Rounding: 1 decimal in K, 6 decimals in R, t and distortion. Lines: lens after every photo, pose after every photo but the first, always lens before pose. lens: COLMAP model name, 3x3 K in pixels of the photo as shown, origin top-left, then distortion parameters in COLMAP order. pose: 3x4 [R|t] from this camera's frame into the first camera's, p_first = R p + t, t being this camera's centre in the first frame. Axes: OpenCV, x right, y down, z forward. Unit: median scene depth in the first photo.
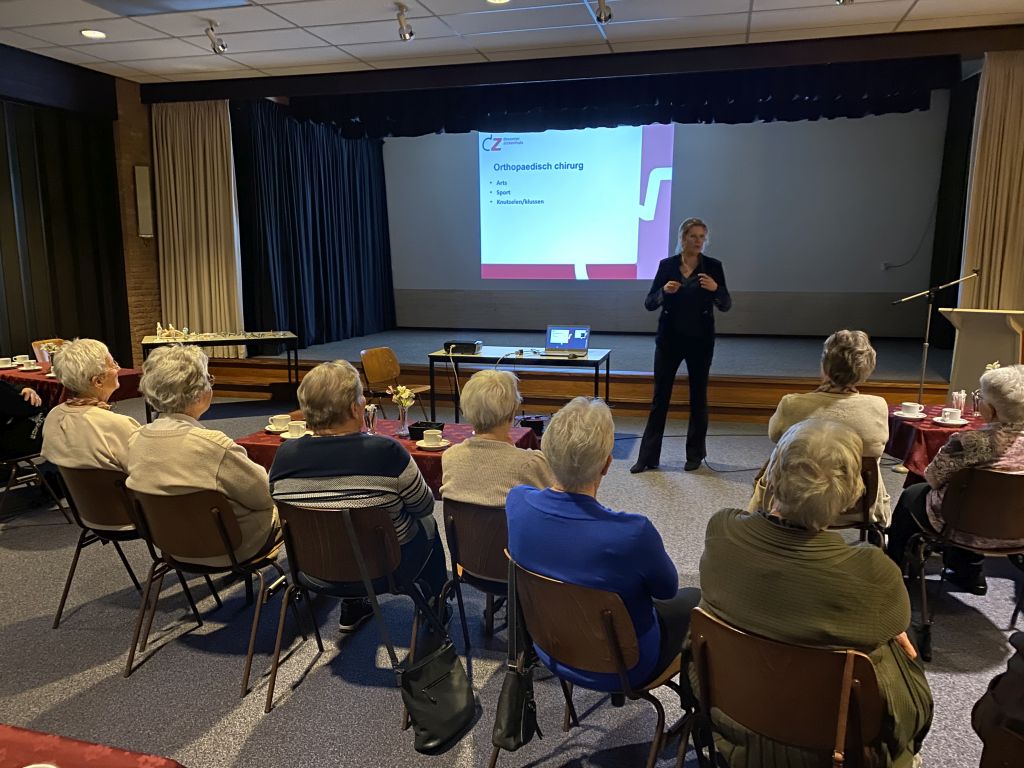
lens RADIAL K [[786.5, 0, 511.3], [0, 786.5, 388.9], [0, 0, 1]] dist [0.033988, -0.019616]
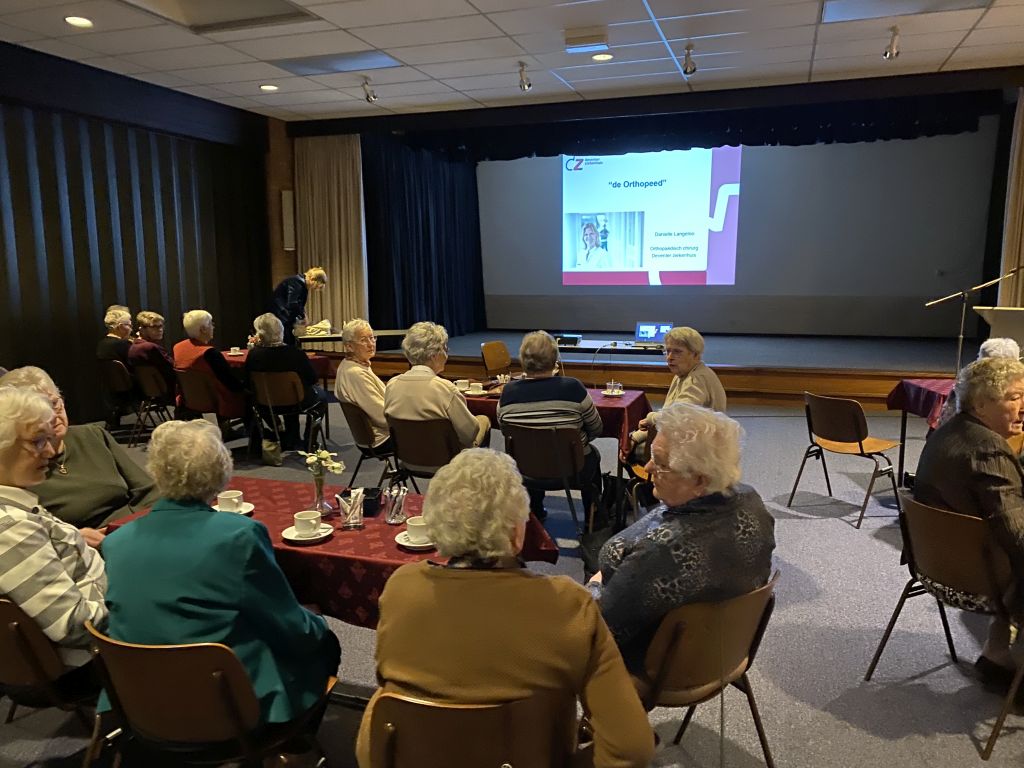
lens RADIAL K [[786.5, 0, 510.2], [0, 786.5, 388.2], [0, 0, 1]] dist [0.033988, -0.019616]
pose [[0.997405, 0.007158, -0.071645, -0.059629], [-0.007960, 0.999909, -0.010910, 0.034327], [0.071560, 0.011452, 0.997371, -0.206782]]
